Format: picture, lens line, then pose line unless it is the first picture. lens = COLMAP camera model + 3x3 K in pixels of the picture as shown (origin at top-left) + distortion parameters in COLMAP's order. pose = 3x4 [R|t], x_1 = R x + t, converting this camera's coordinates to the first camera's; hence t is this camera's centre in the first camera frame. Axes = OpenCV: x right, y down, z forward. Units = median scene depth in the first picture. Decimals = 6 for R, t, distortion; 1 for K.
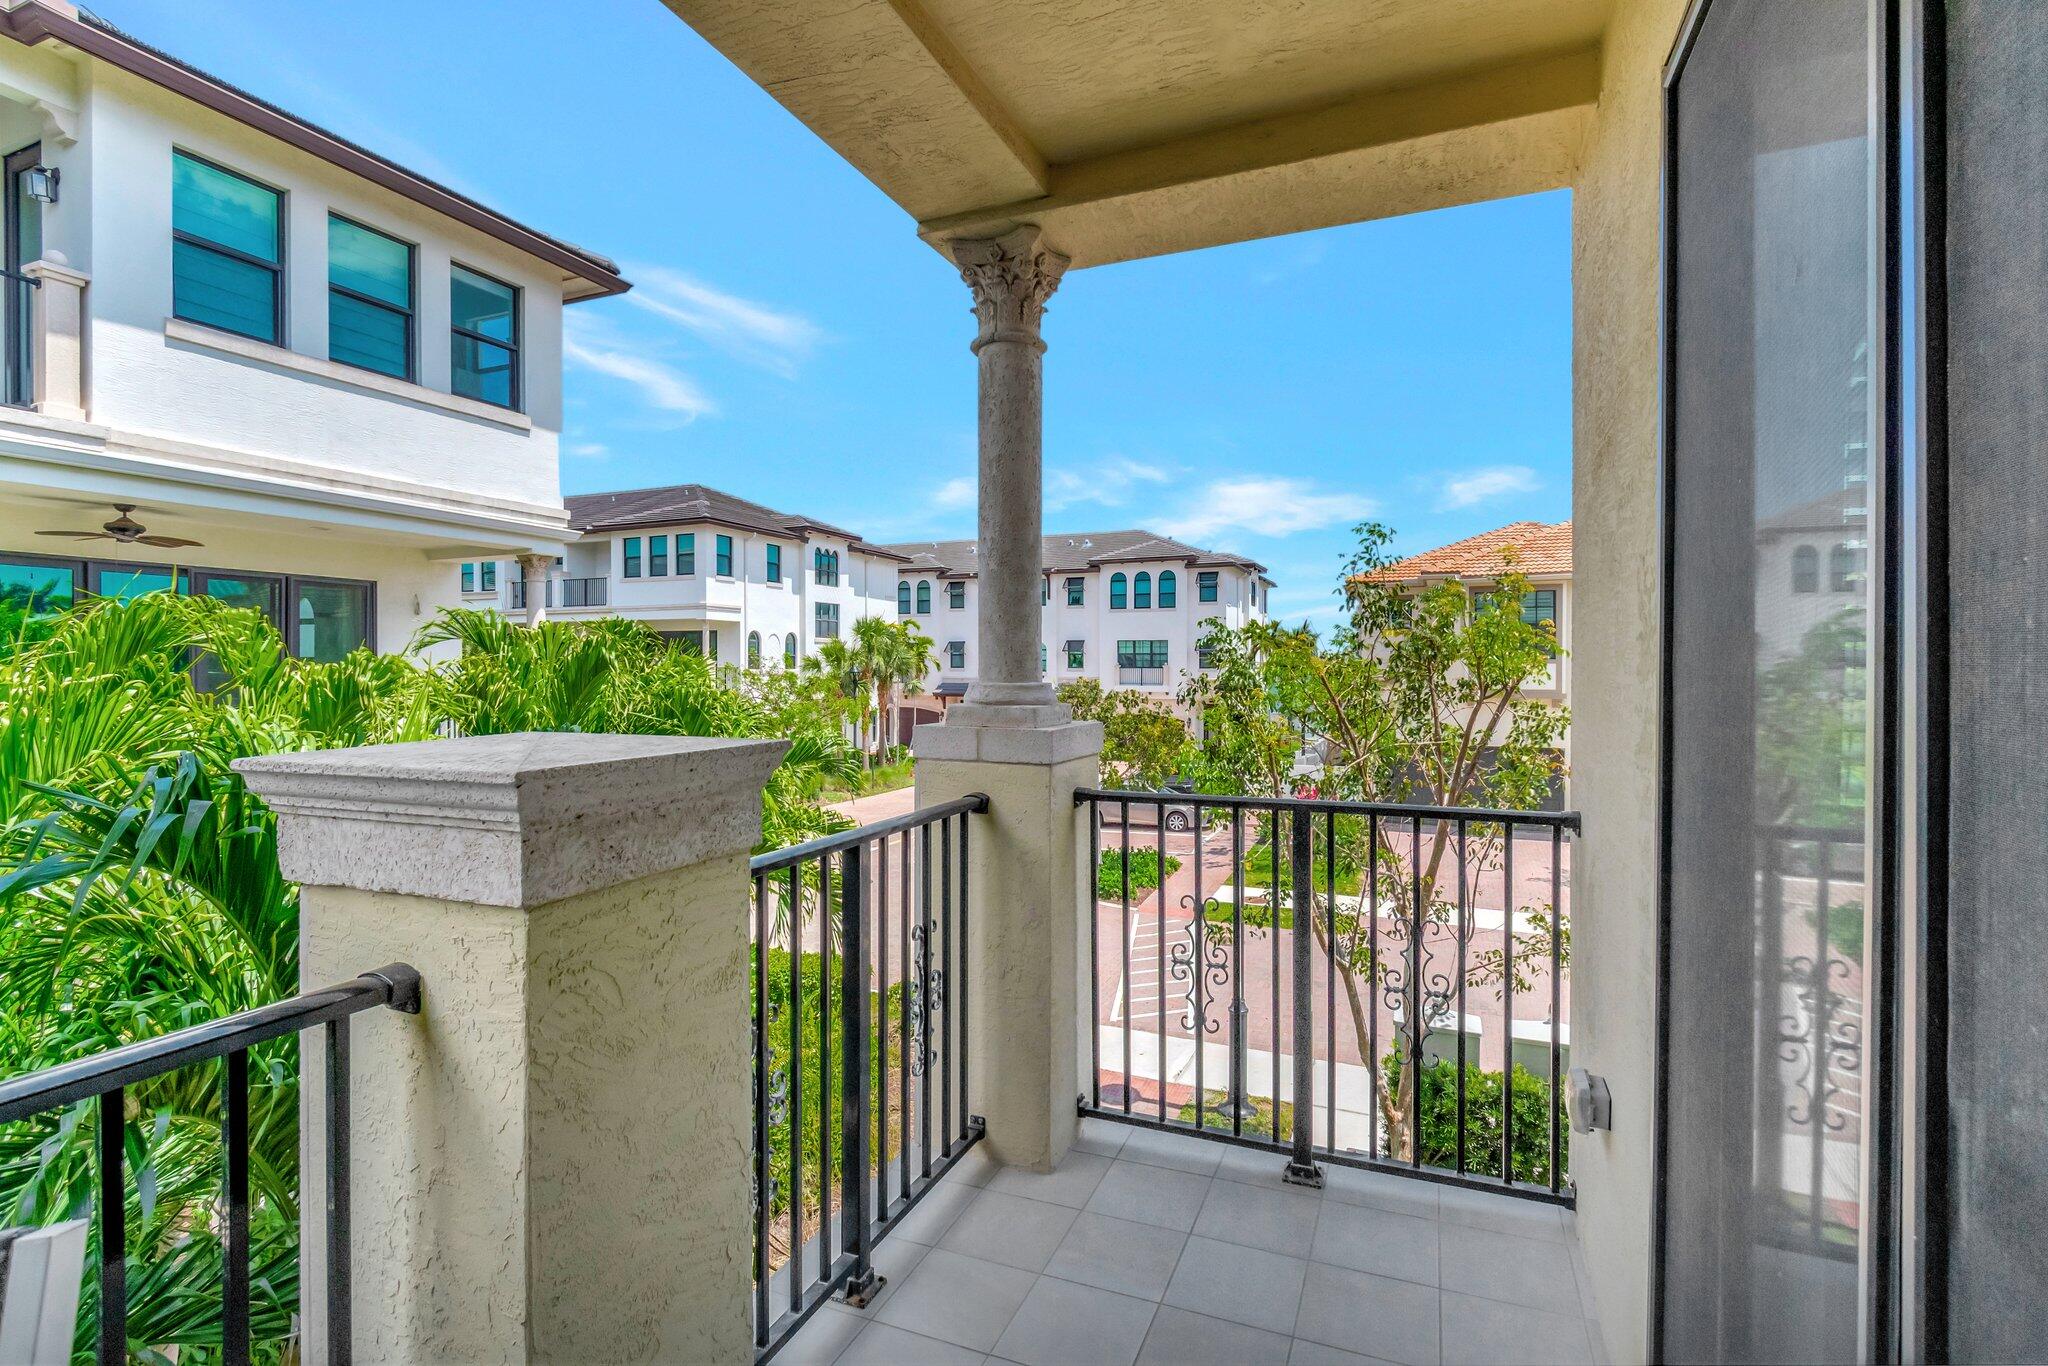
lens RADIAL K [[956.8, 0, 1026.5], [0, 956.8, 659.9], [0, 0, 1]] dist [-0.001521, -0.000381]
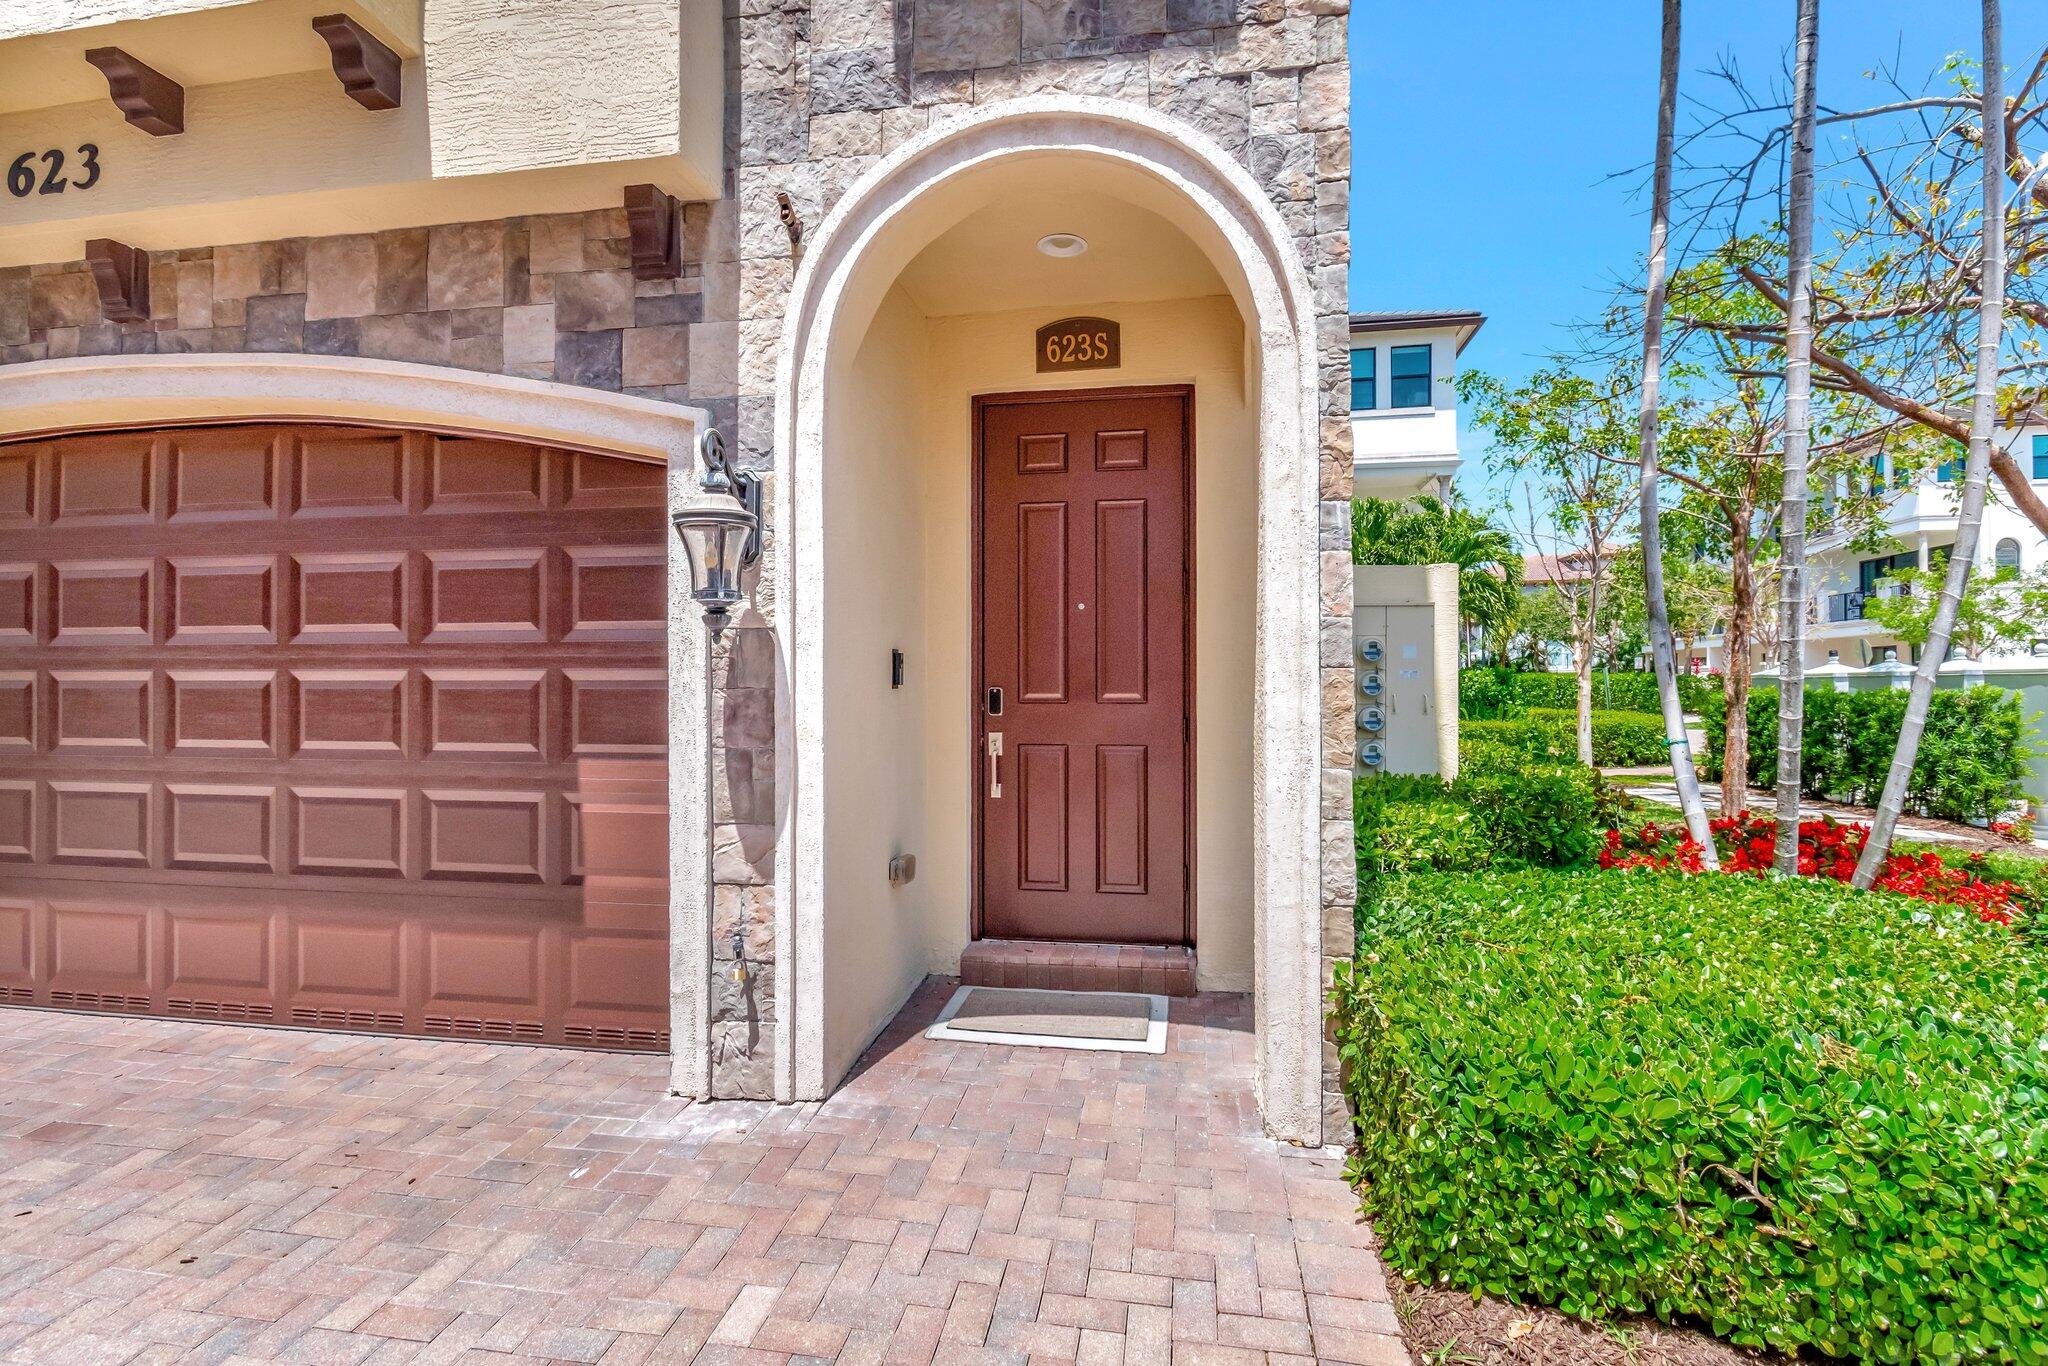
lens RADIAL K [[979.7, 0, 1018.7], [0, 979.7, 680.3], [0, 0, 1]] dist [-0.000380, -0.000501]
pose [[0.226588, -0.006487, -0.973969, 0.389909], [0.008716, 0.999951, -0.004632, 0.097871], [0.973952, -0.007440, 0.226634, -0.097003]]
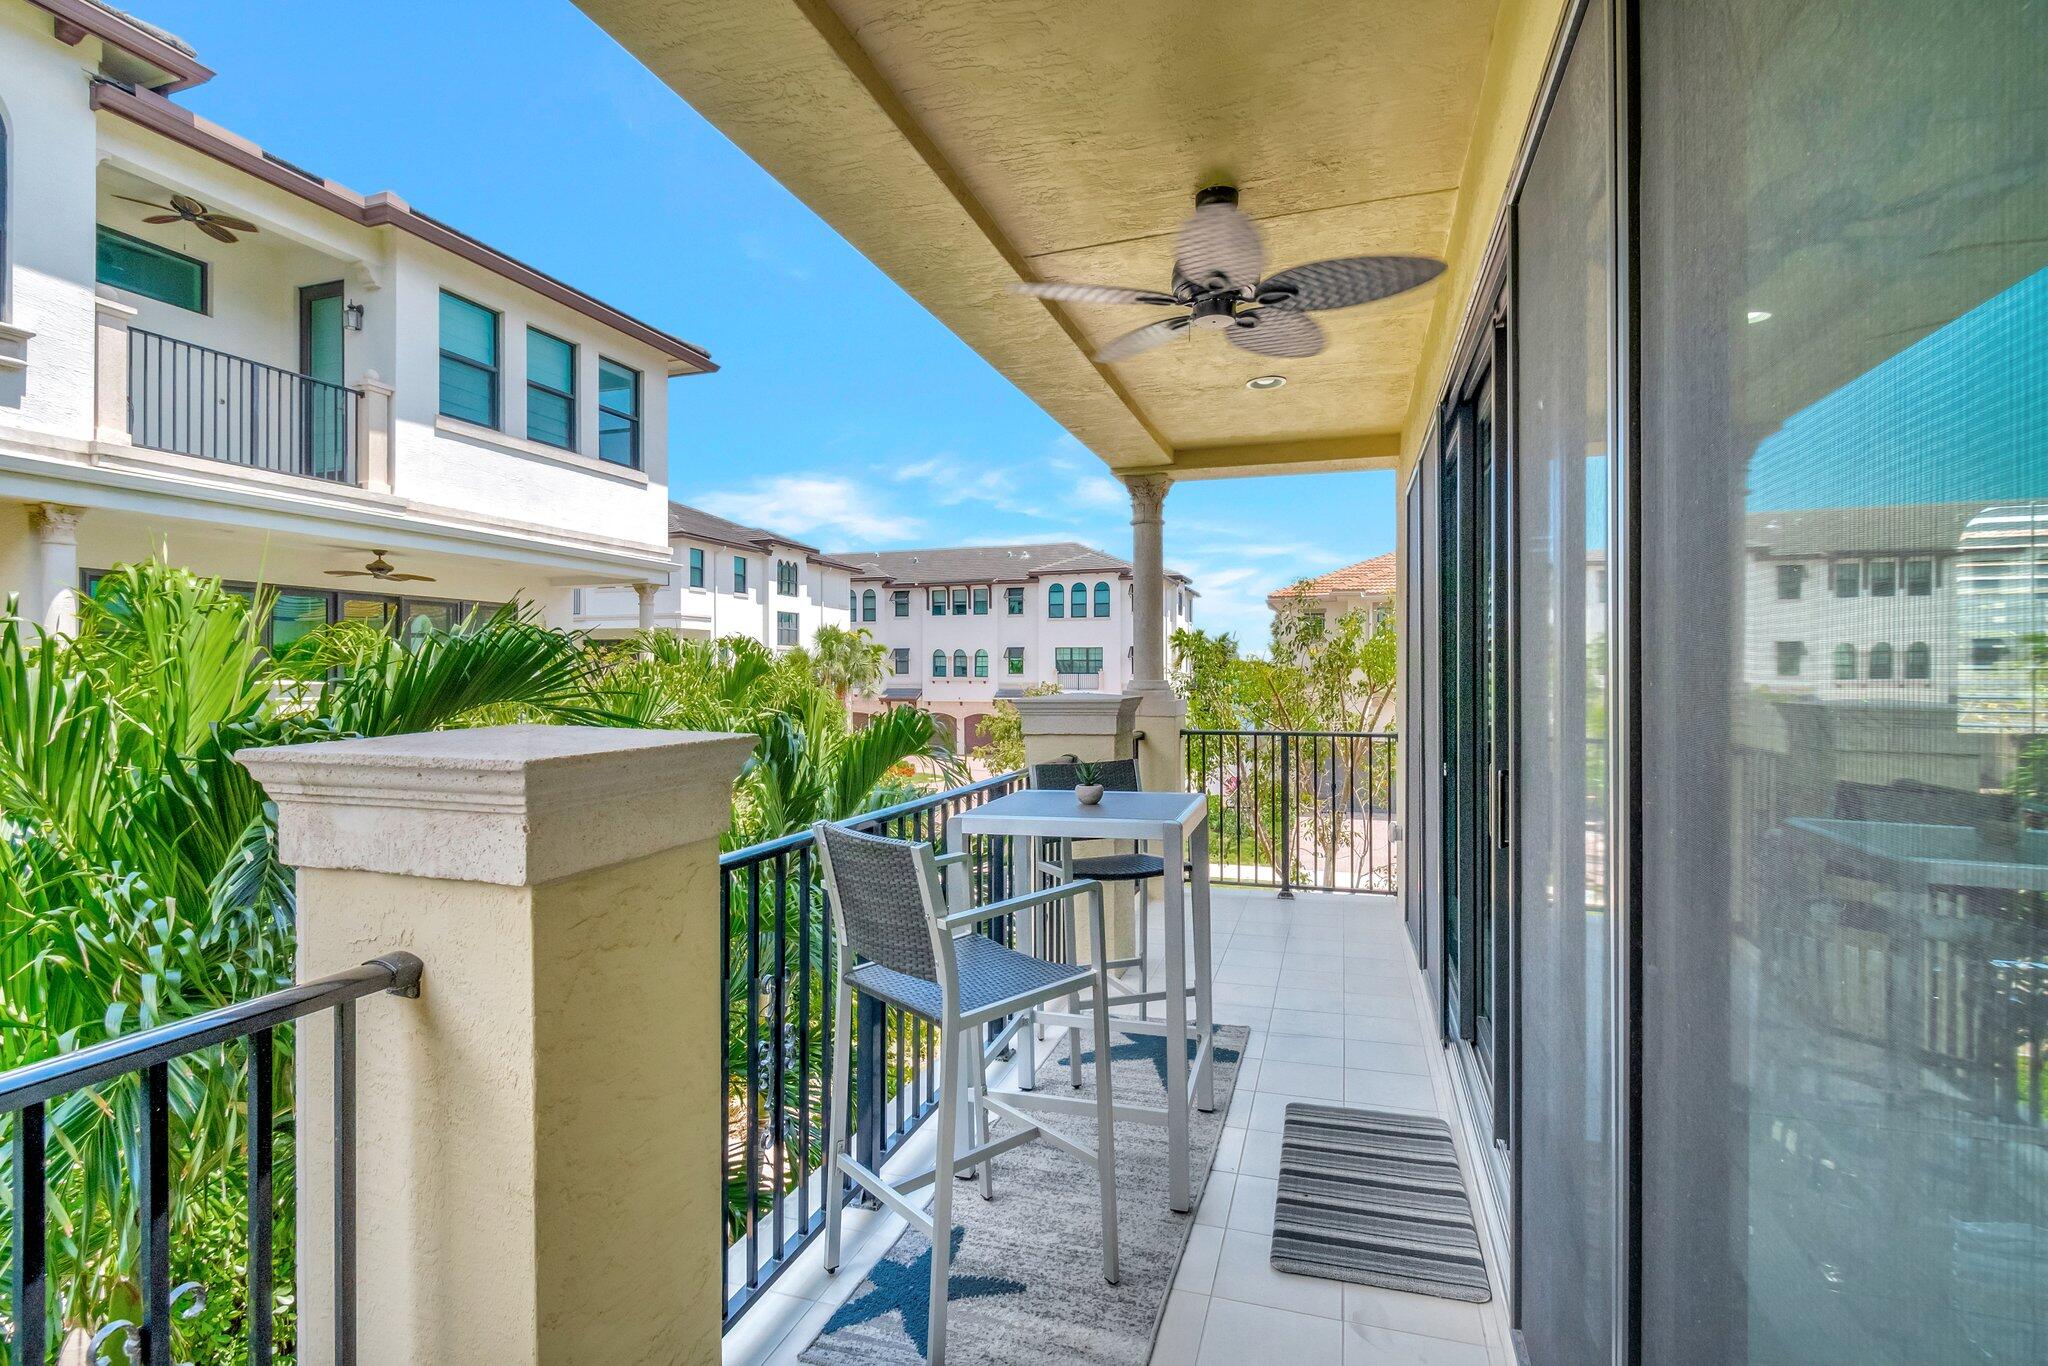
lens RADIAL K [[965.8, 0, 1024.0], [0, 965.8, 683.0], [0, 0, 1]] dist [-0.001728, -0.000267]
pose [[0.996703, -0.001112, 0.081125, -0.039153], [-0.000355, 0.999837, 0.018064, -0.000707], [-0.081132, -0.018034, 0.996540, -0.094742]]
